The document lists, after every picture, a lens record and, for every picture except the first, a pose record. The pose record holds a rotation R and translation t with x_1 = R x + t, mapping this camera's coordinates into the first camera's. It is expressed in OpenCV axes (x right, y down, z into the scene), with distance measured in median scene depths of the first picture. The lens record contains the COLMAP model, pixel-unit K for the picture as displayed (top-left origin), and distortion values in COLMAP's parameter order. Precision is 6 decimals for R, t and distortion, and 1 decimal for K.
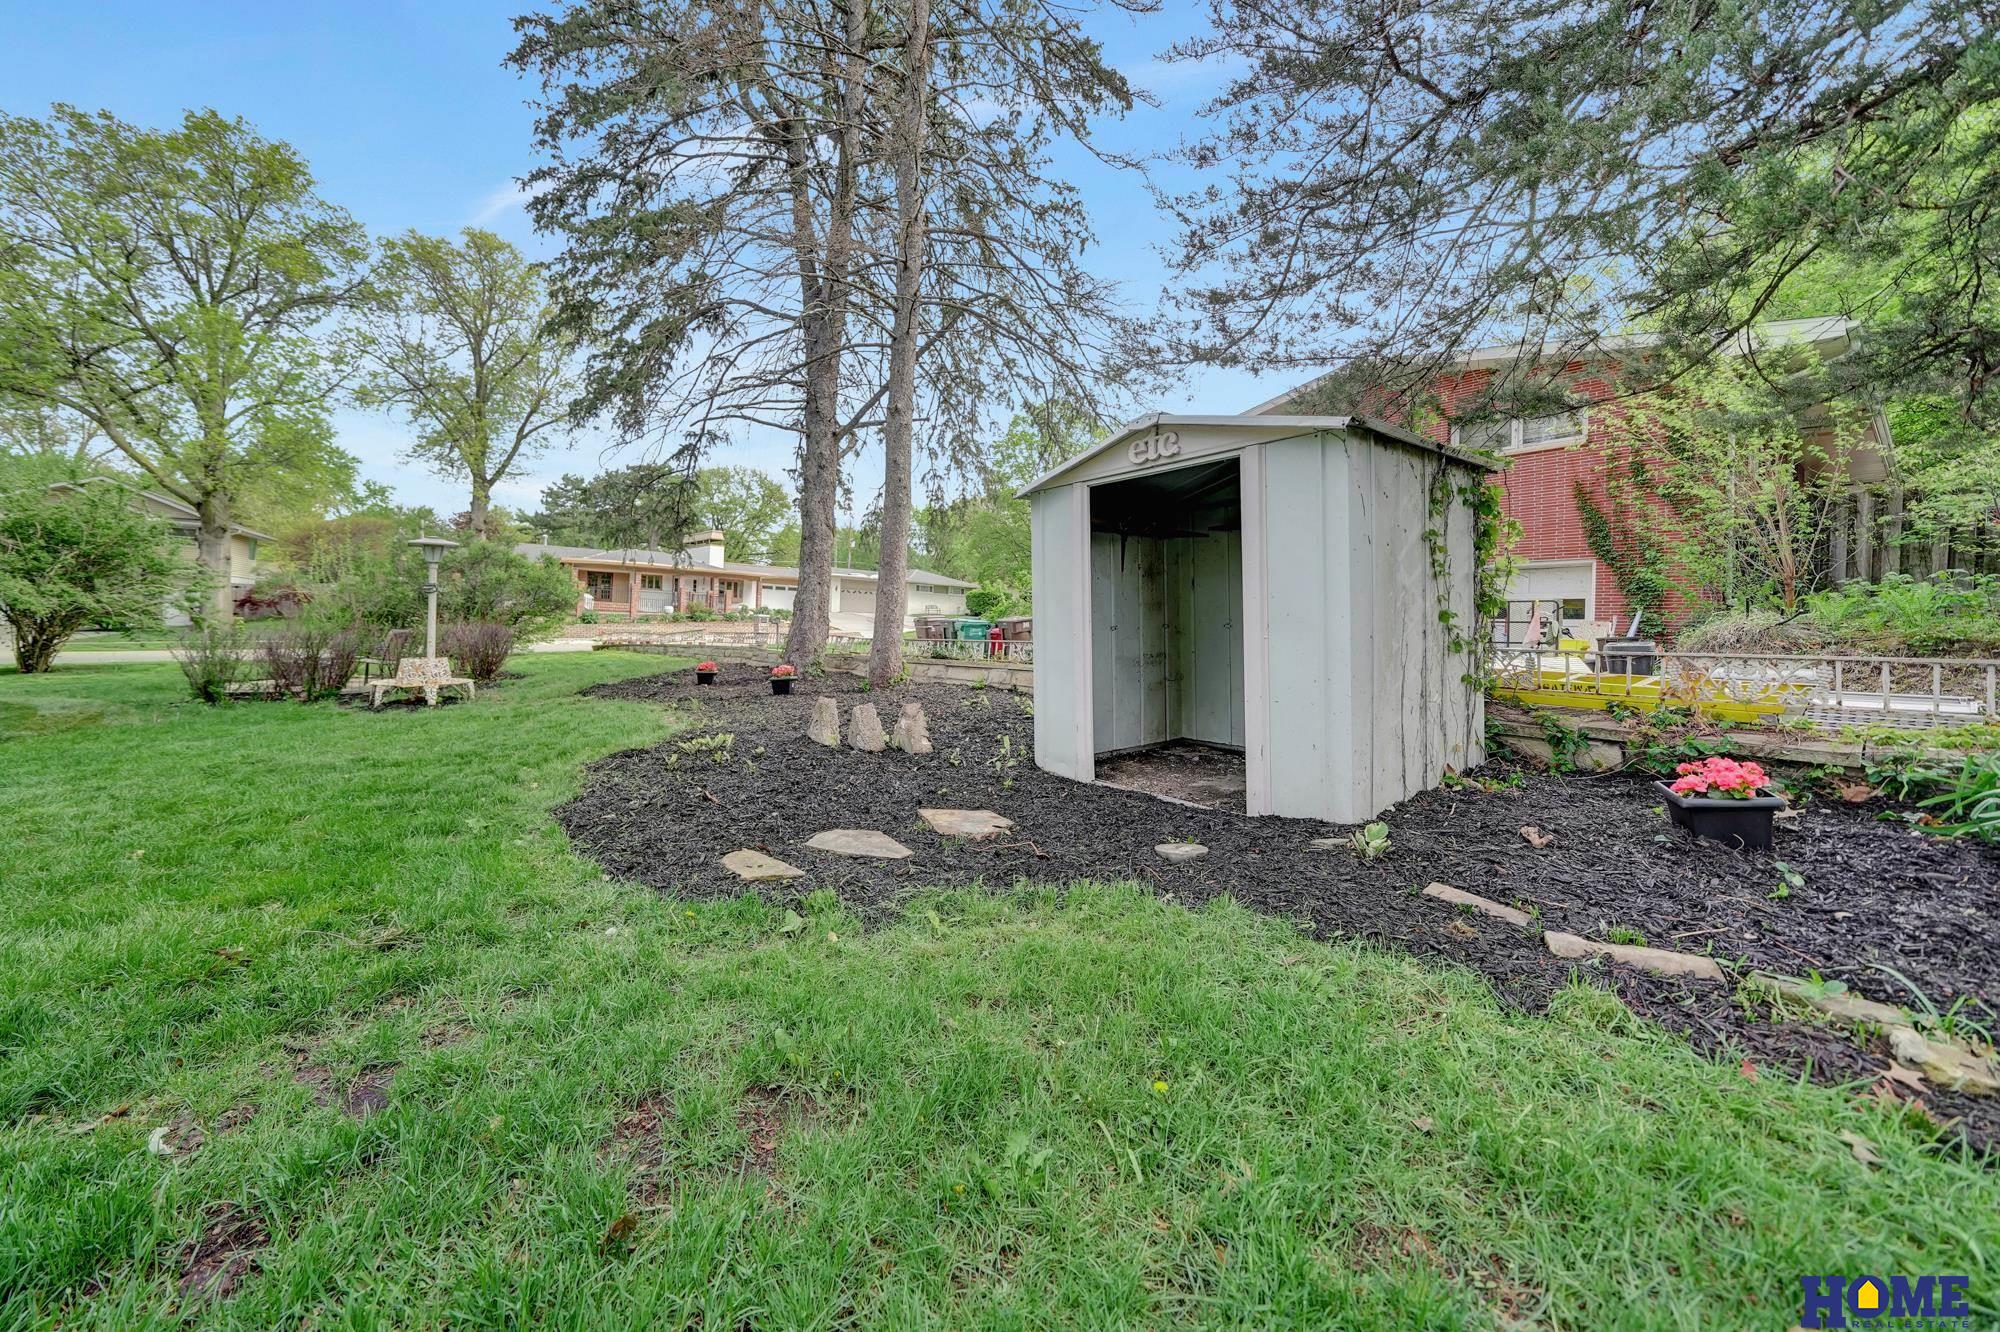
lens RADIAL K [[695.6, 0, 998.9], [0, 695.6, 642.6], [0, 0, 1]] dist [-0.001300, -0.000066]
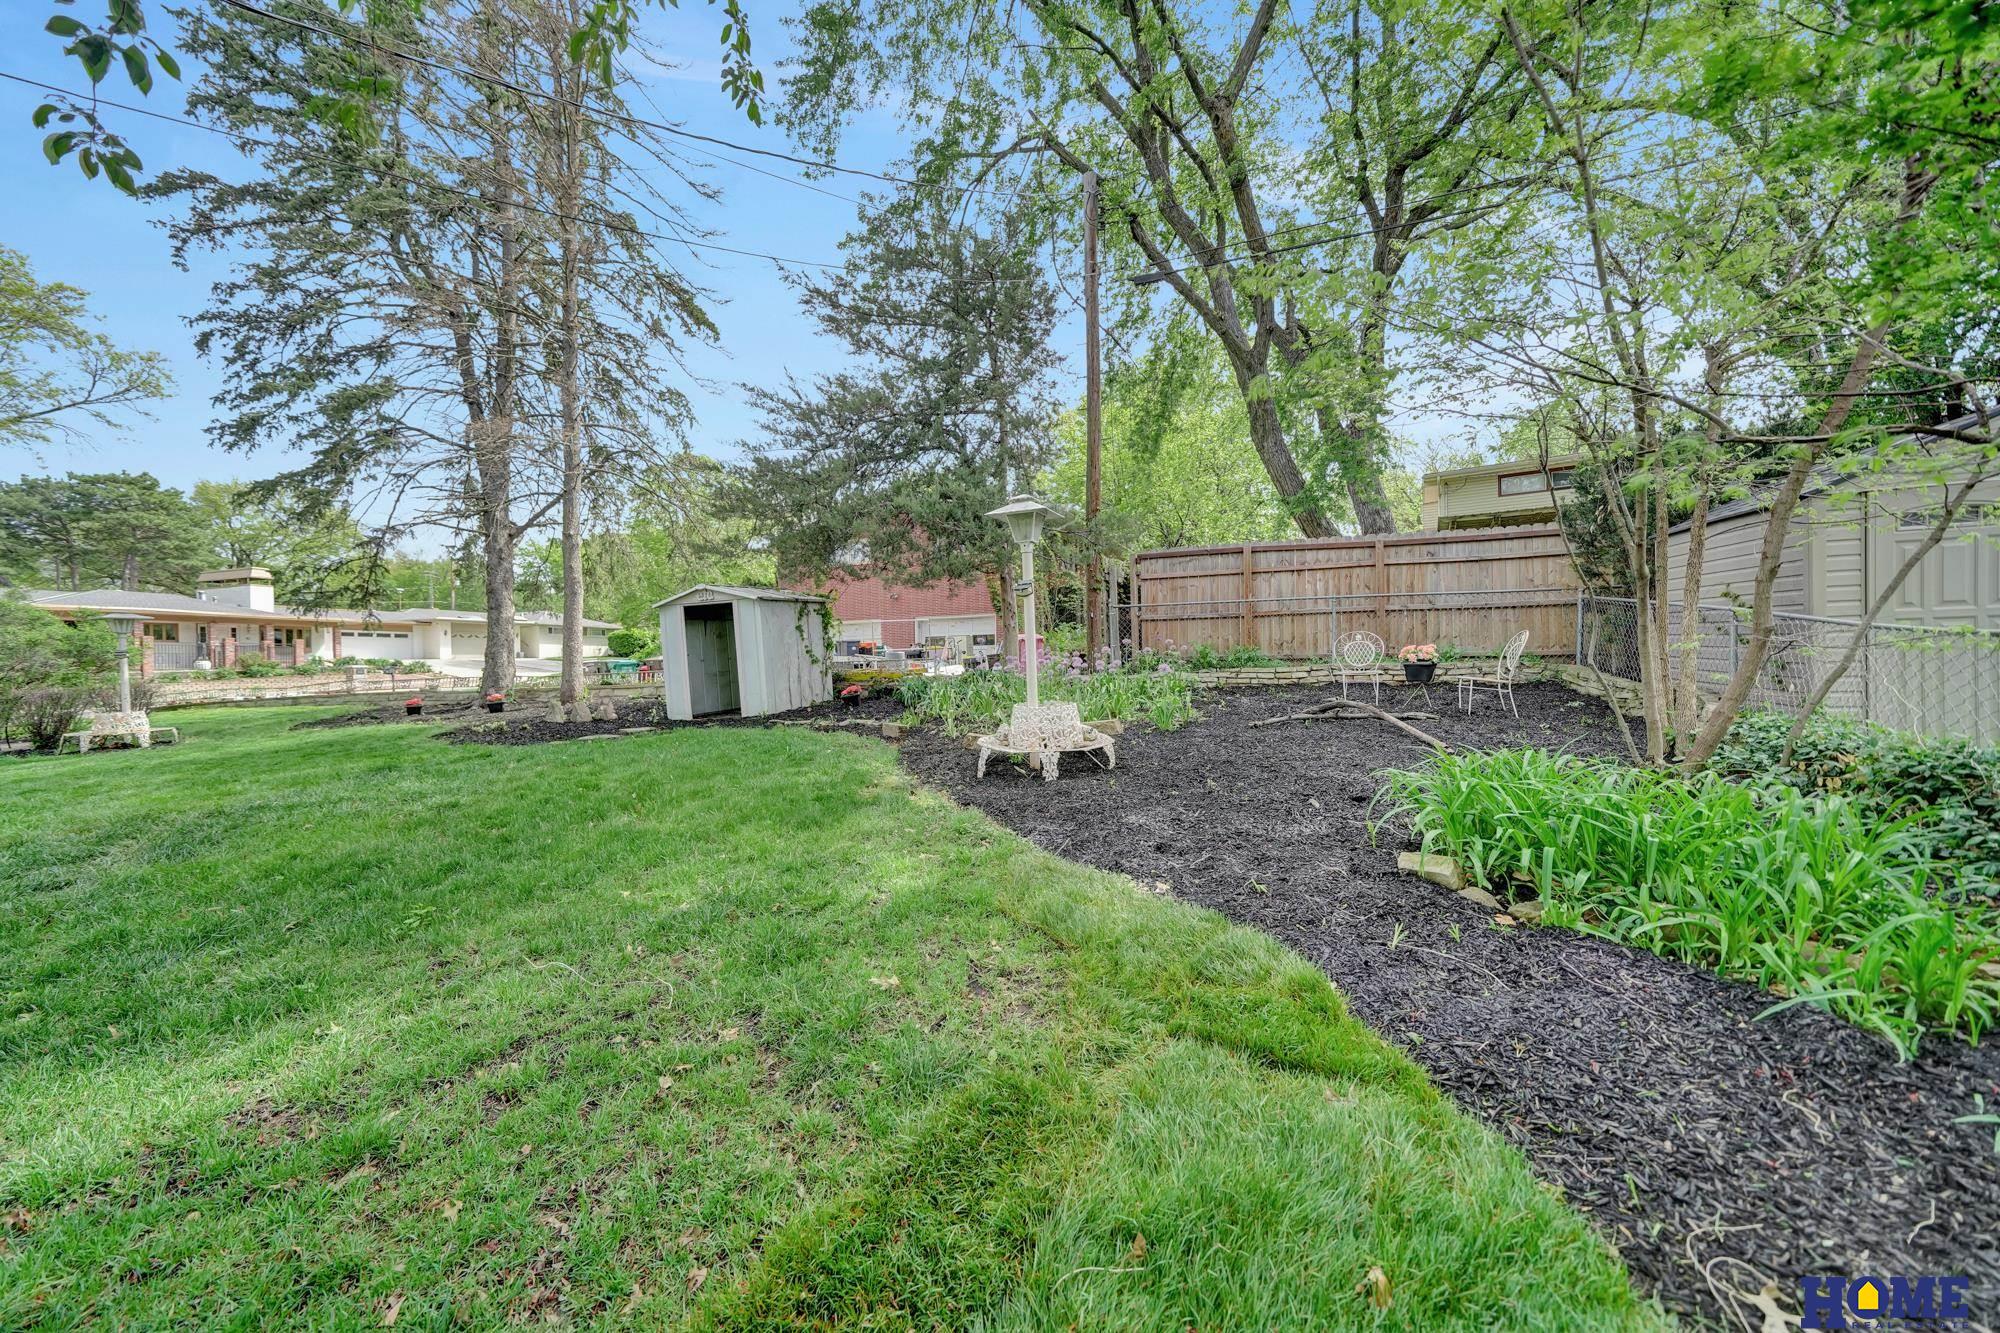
lens RADIAL K [[687.6, 0, 1000.0], [0, 687.6, 666.5], [0, 0, 1]] dist [0.000630, 0.000043]
pose [[0.887541, -0.050716, 0.457930, -0.003165], [0.055862, 0.998436, 0.002308, 0.021886], [-0.457330, 0.023533, 0.888985, -0.679267]]
